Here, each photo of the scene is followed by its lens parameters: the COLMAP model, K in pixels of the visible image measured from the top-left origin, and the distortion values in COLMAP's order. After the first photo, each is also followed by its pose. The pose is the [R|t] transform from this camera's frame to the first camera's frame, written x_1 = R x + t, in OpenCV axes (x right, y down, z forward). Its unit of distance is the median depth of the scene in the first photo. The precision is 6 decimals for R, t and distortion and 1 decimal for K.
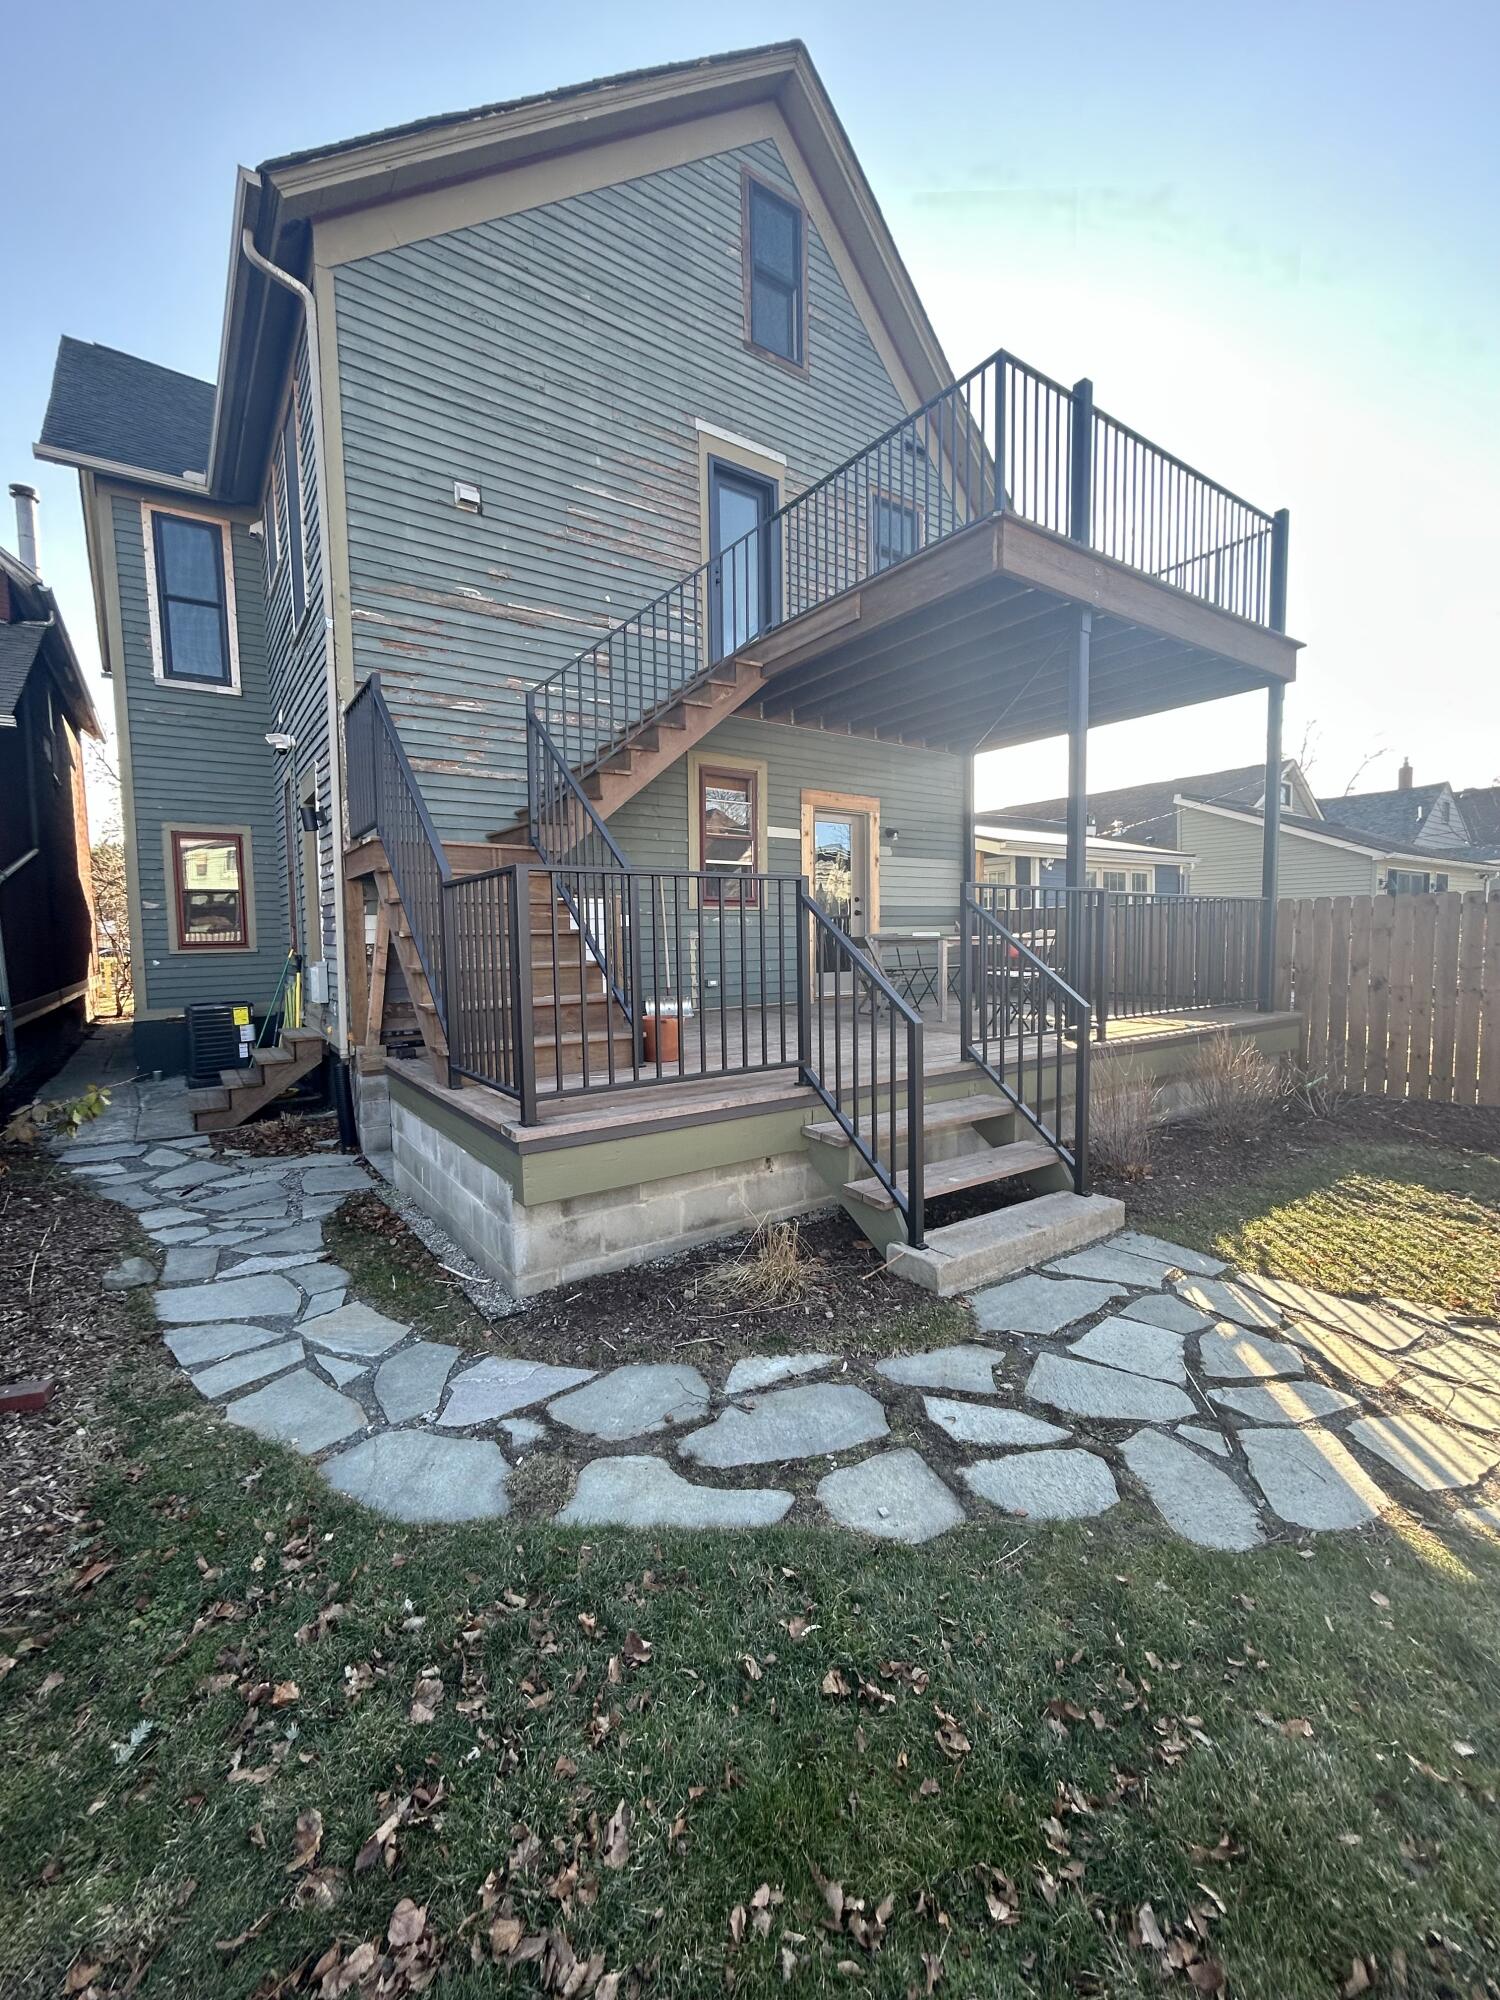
lens RADIAL K [[808.8, 0, 756.7], [0, 808.8, 995.7], [0, 0, 1]] dist [-0.001359, 0.000853]
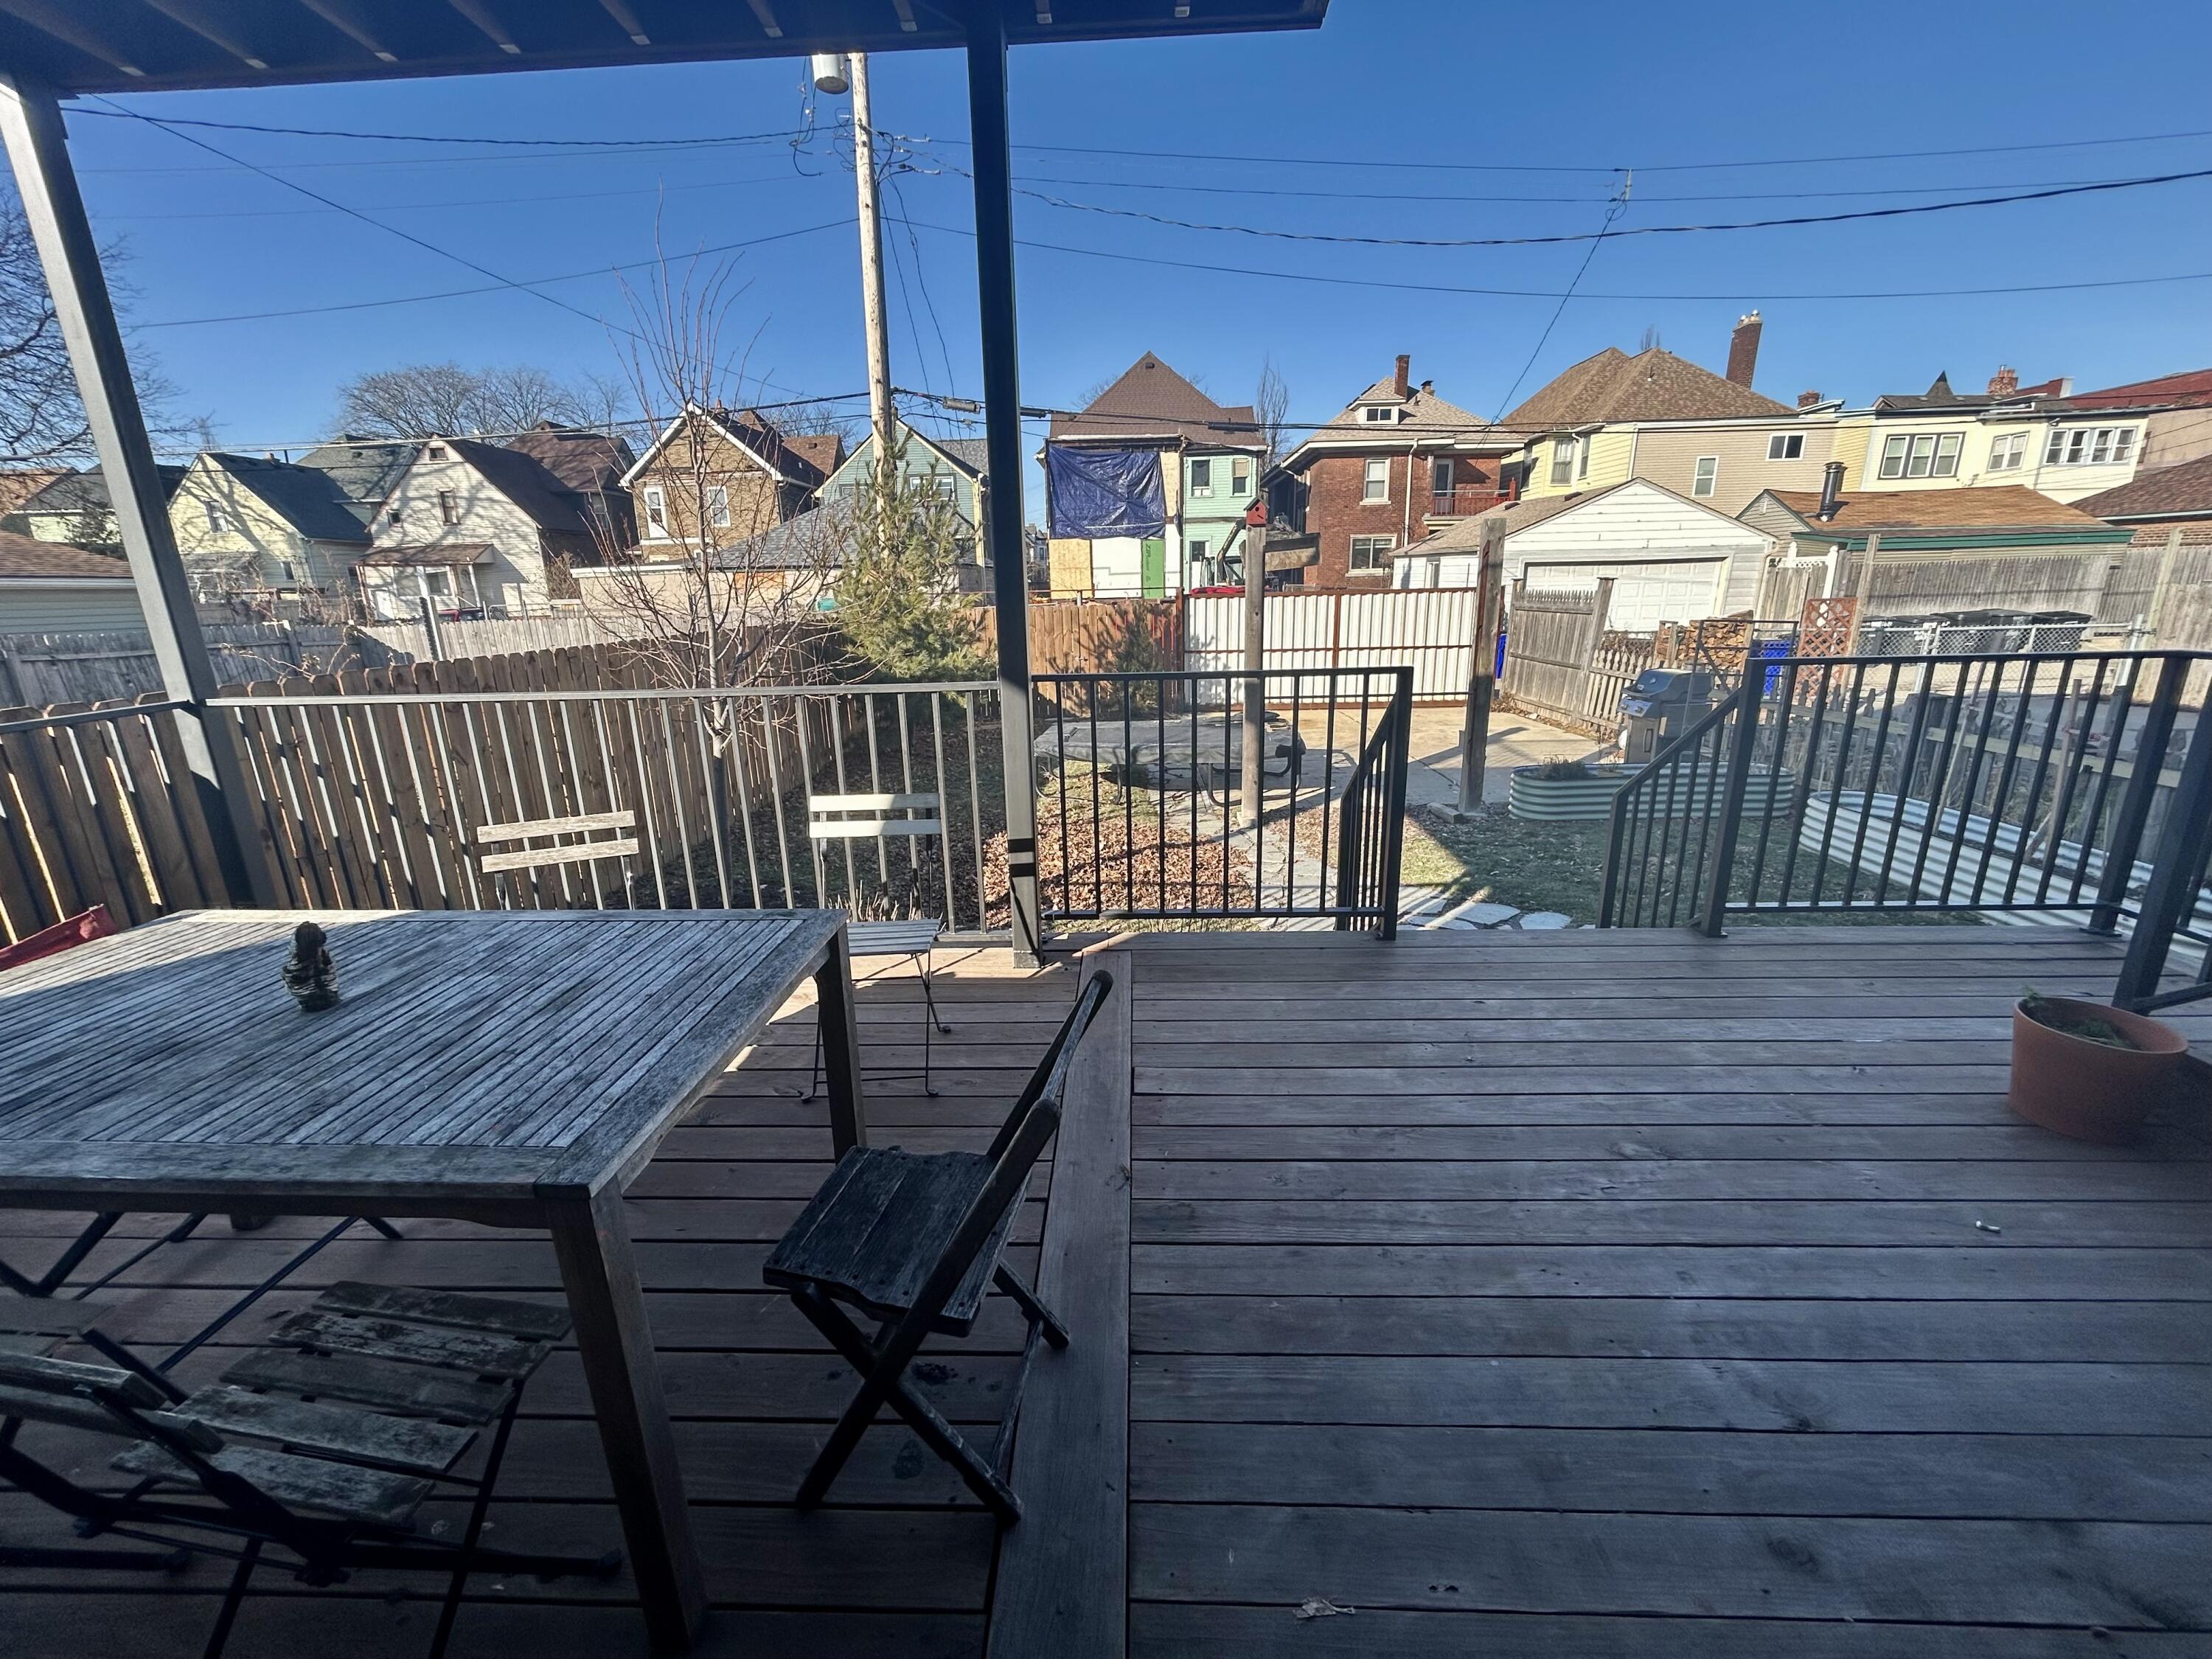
lens RADIAL K [[894.6, 0, 1106.4], [0, 894.6, 825.9], [0, 0, 1]] dist [-0.001359, 0.000853]
pose [[-0.788410, -0.130696, 0.601106, 0.027054], [0.082441, 0.945905, 0.313794, -0.429713], [-0.609601, 0.296953, -0.734986, 2.824846]]
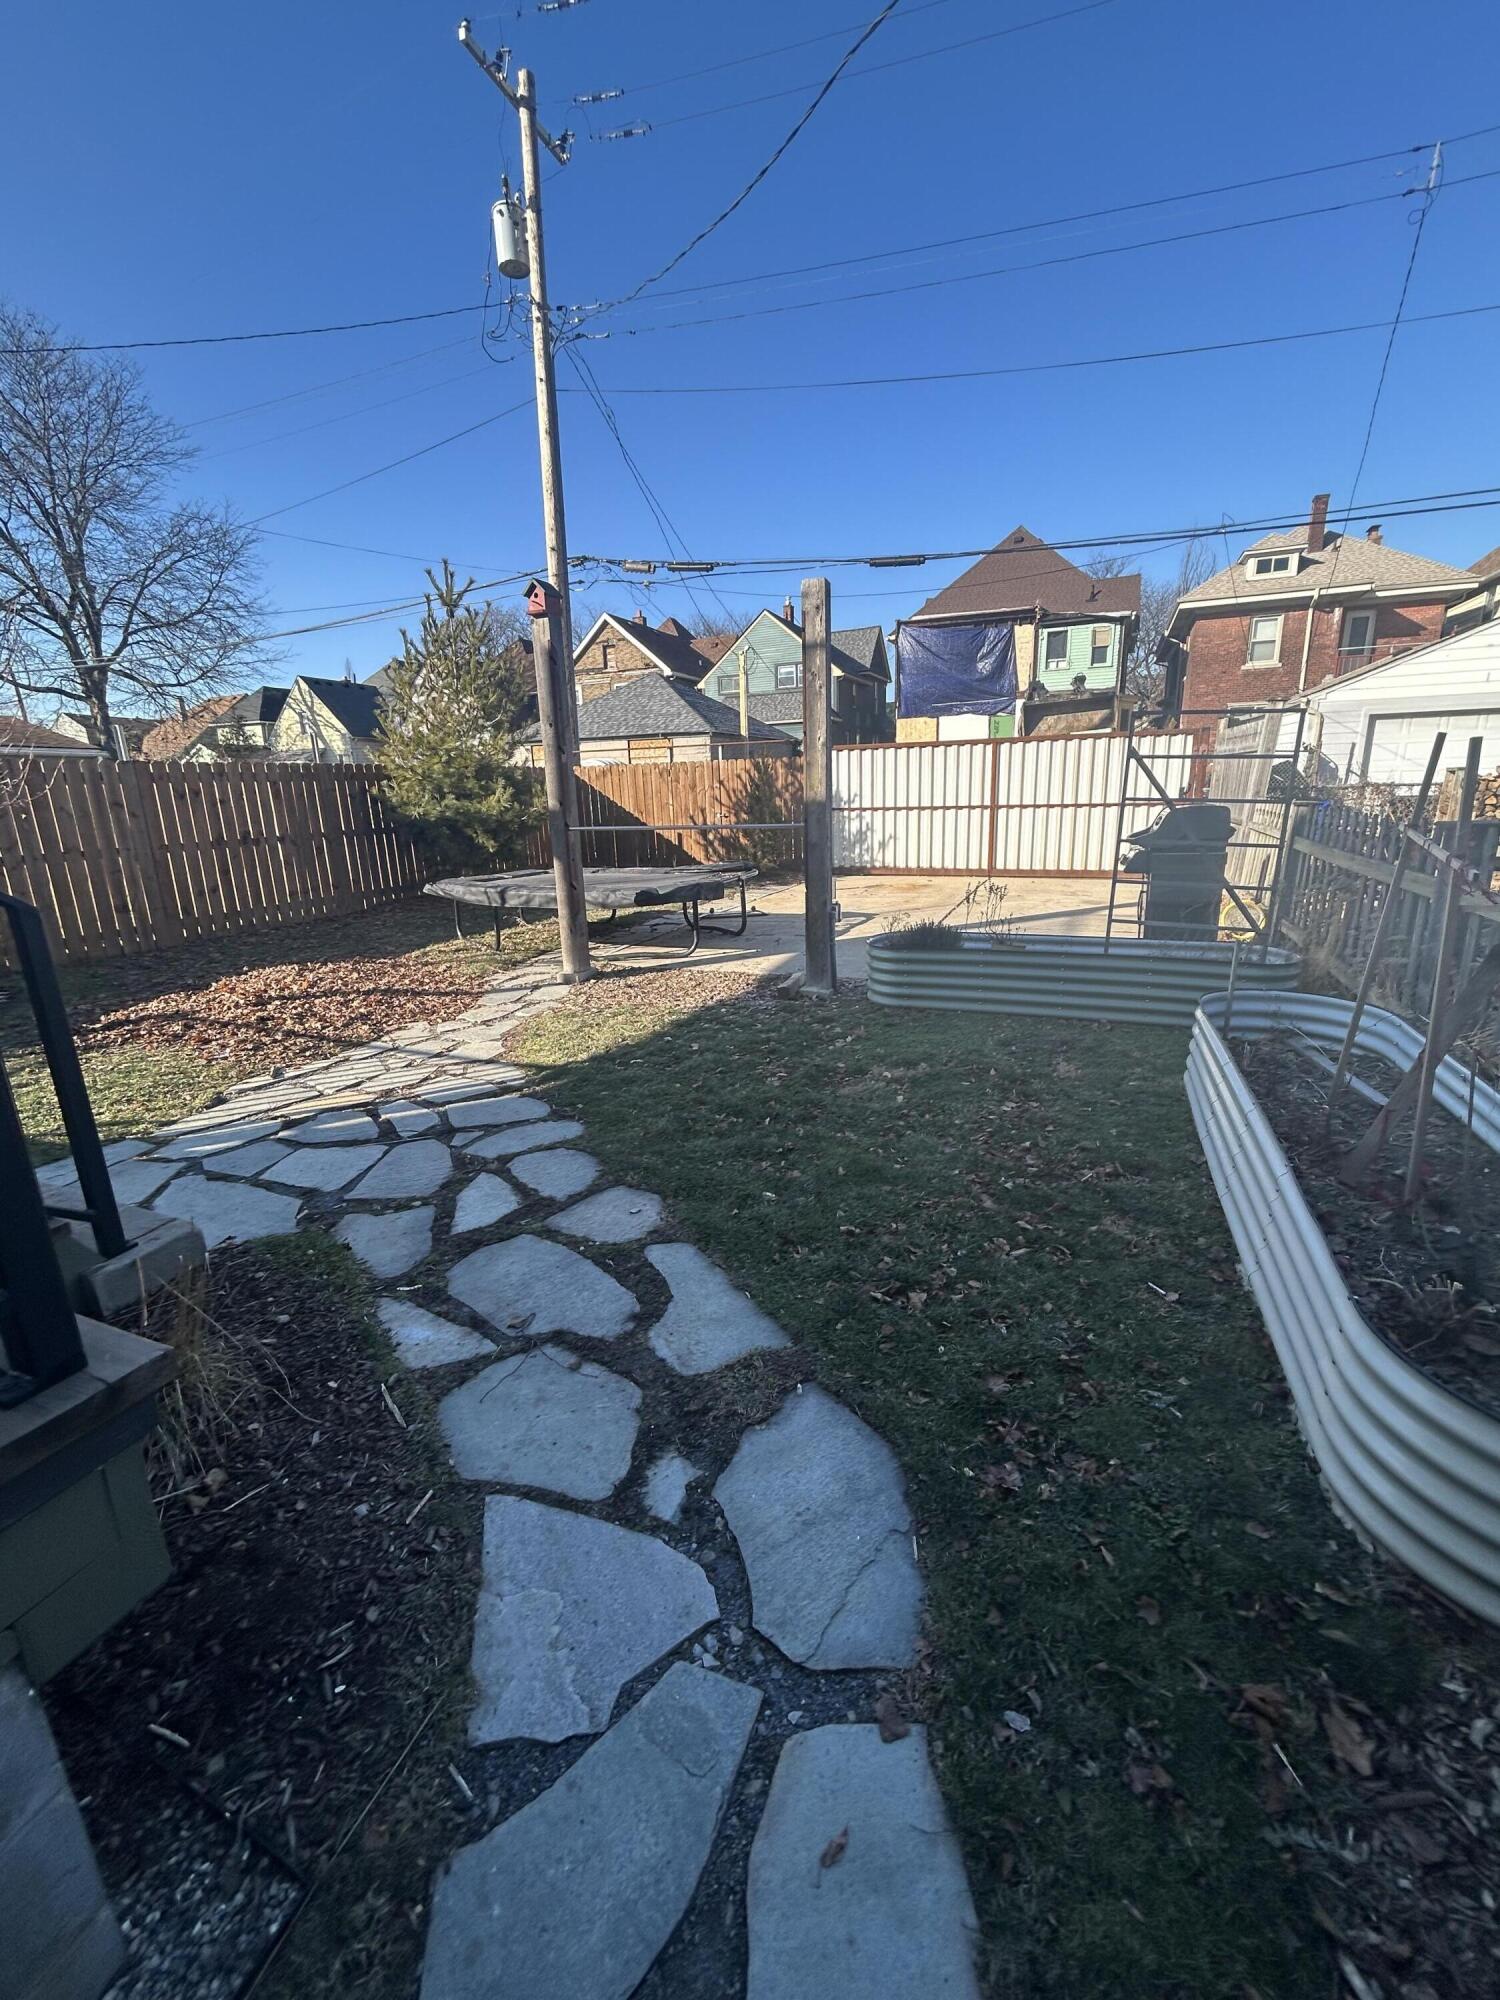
lens RADIAL K [[808.8, 0, 761.7], [0, 808.8, 996.0], [0, 0, 1]] dist [-0.001359, 0.000853]
pose [[-0.524620, -0.186422, 0.830675, -0.719544], [0.105408, 0.953999, 0.280669, -0.014202], [-0.844786, 0.234804, -0.480836, 1.045335]]
